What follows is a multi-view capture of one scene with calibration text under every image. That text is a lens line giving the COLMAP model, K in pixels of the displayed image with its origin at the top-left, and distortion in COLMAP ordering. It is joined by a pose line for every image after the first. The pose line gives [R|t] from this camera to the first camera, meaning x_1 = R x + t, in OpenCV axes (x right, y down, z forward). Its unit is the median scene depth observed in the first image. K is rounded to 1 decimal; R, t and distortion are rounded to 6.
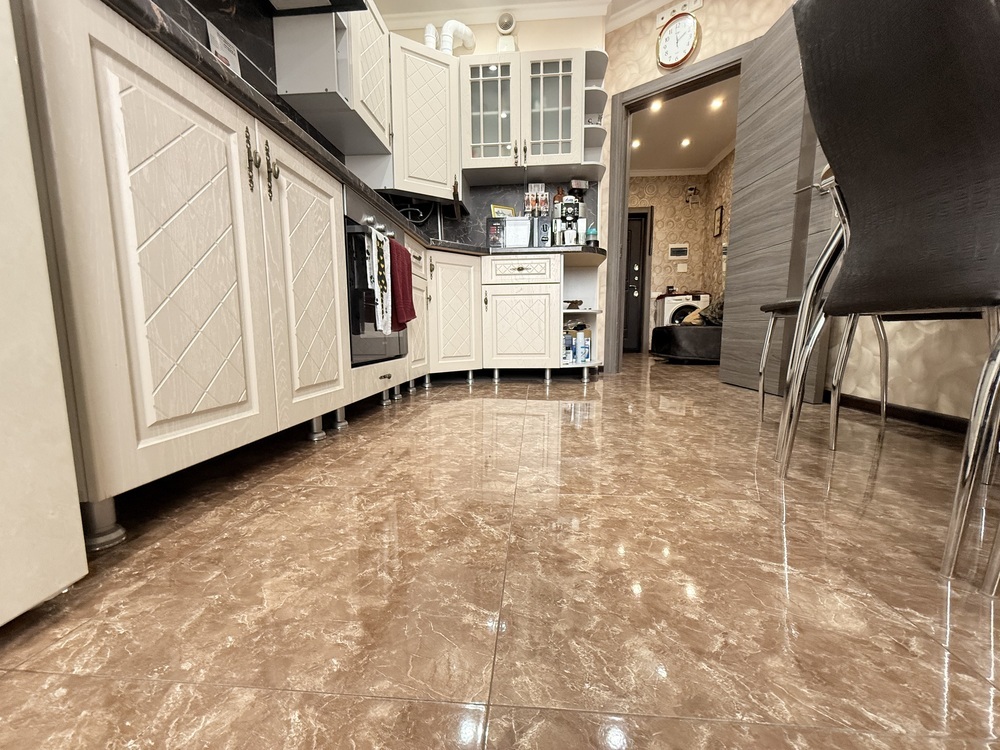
lens RADIAL K [[400.6, 0, 499.6], [0, 400.6, 377.2], [0, 0, 1]] dist [0.000771, 0.000565]
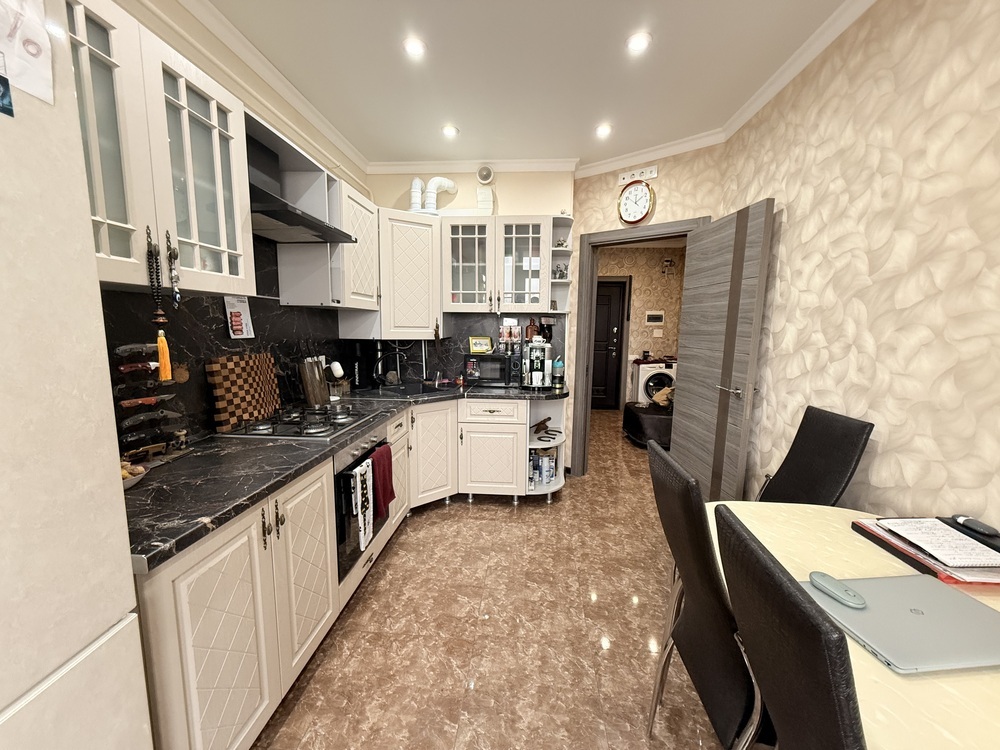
lens RADIAL K [[400.6, 0, 500.4], [0, 400.6, 376.5], [0, 0, 1]] dist [0.000771, 0.000565]
pose [[0.999803, 0.015343, 0.012630, 0.056839], [-0.015510, 0.999793, 0.013198, -0.359915], [-0.012425, -0.013391, 0.999833, -0.130247]]
